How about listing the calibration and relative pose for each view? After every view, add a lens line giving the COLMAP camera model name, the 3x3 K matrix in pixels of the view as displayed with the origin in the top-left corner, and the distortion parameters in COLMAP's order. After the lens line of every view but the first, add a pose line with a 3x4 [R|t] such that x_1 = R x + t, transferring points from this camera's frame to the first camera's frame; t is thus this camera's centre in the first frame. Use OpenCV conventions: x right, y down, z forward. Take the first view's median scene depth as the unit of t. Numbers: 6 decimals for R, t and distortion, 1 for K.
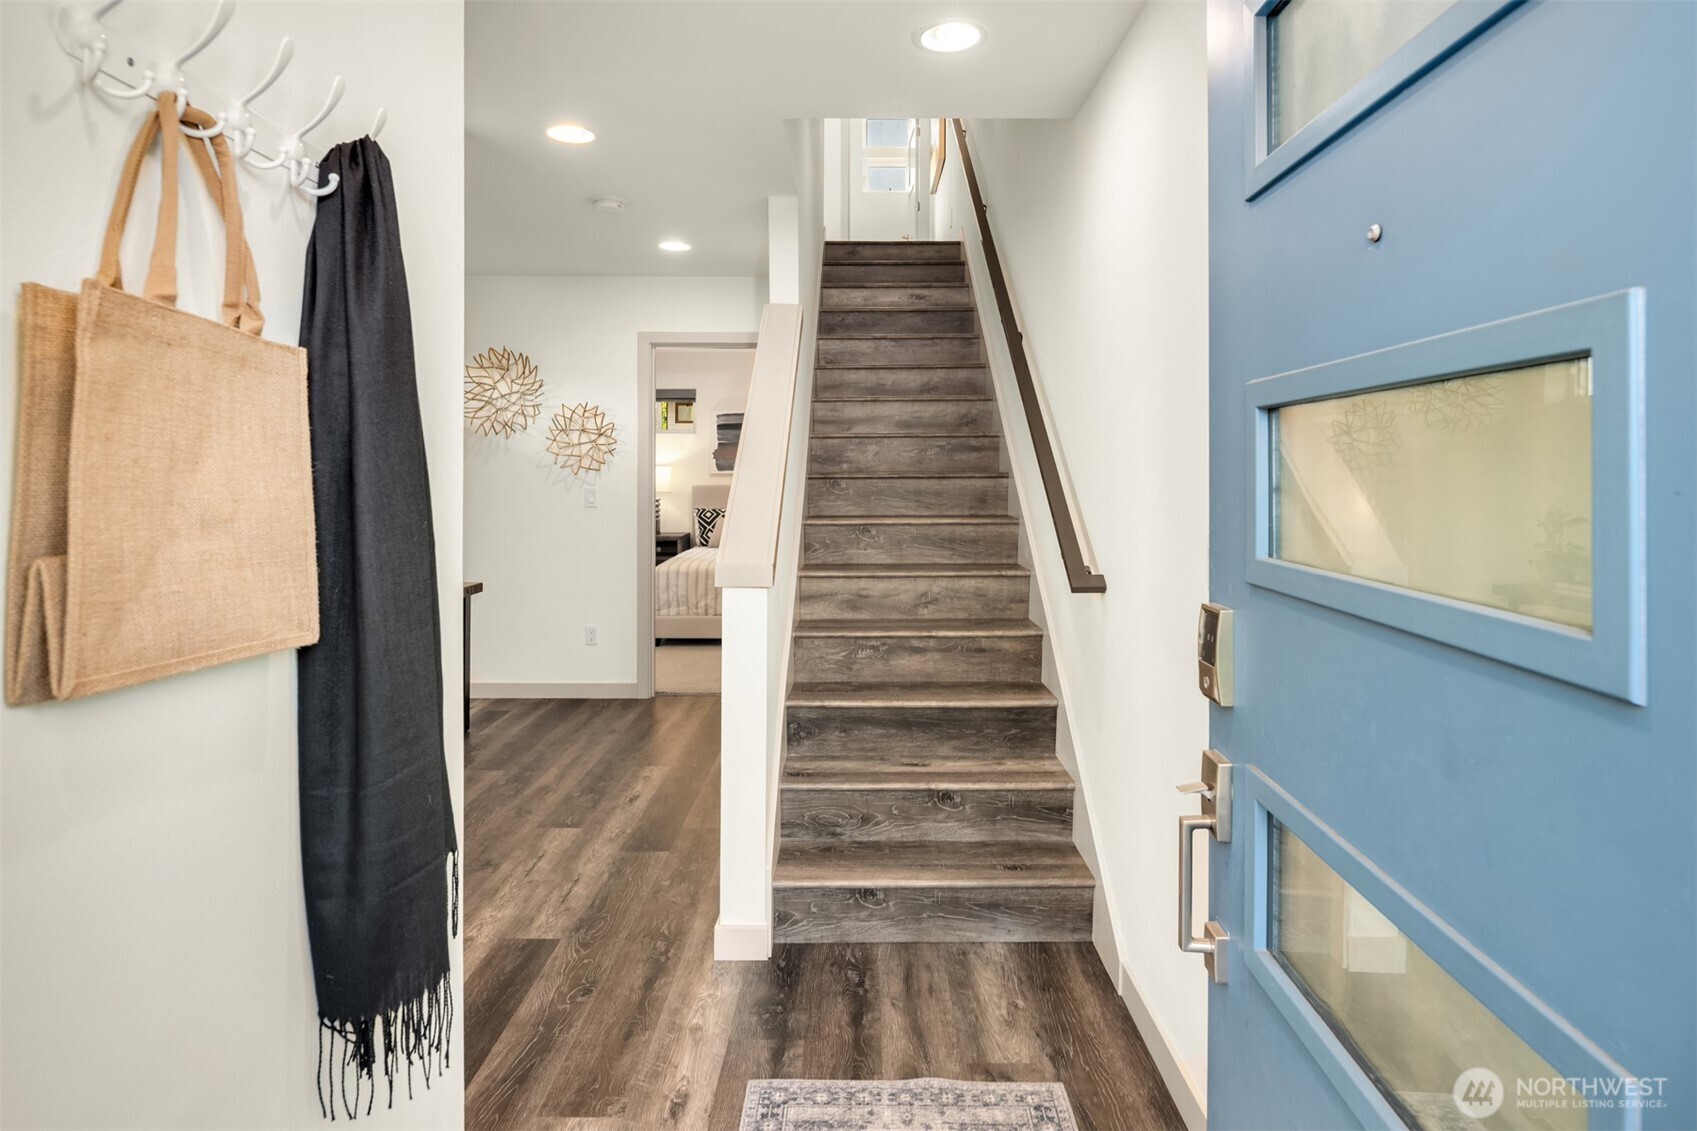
lens RADIAL K [[923.2, 0, 842.5], [0, 923.2, 476.7], [0, 0, 1]] dist [-0.002855, -0.004468]
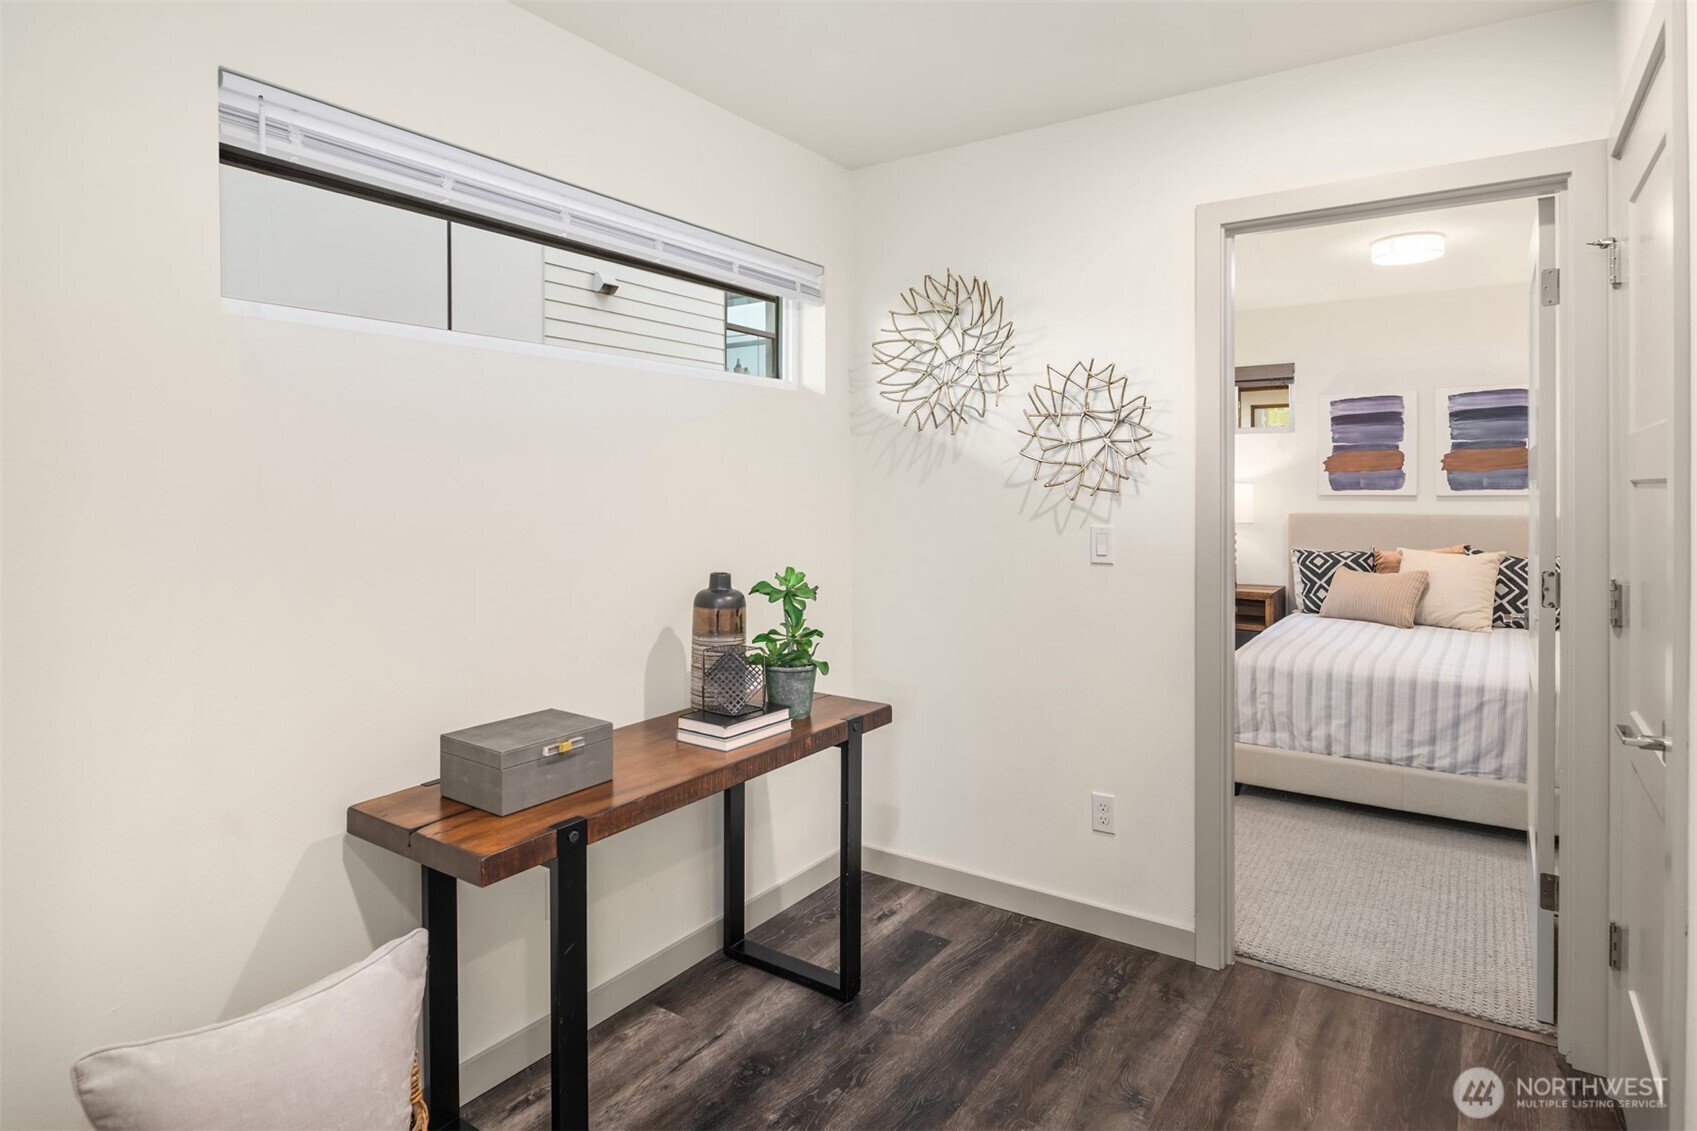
lens RADIAL K [[923.2, 0, 884.6], [0, 923.2, 482.2], [0, 0, 1]] dist [-0.002855, -0.004468]
pose [[0.850989, -0.005072, -0.525159, -0.105738], [-0.001801, 0.999919, -0.012574, -0.005720], [0.525180, 0.011646, 0.850911, 0.498848]]
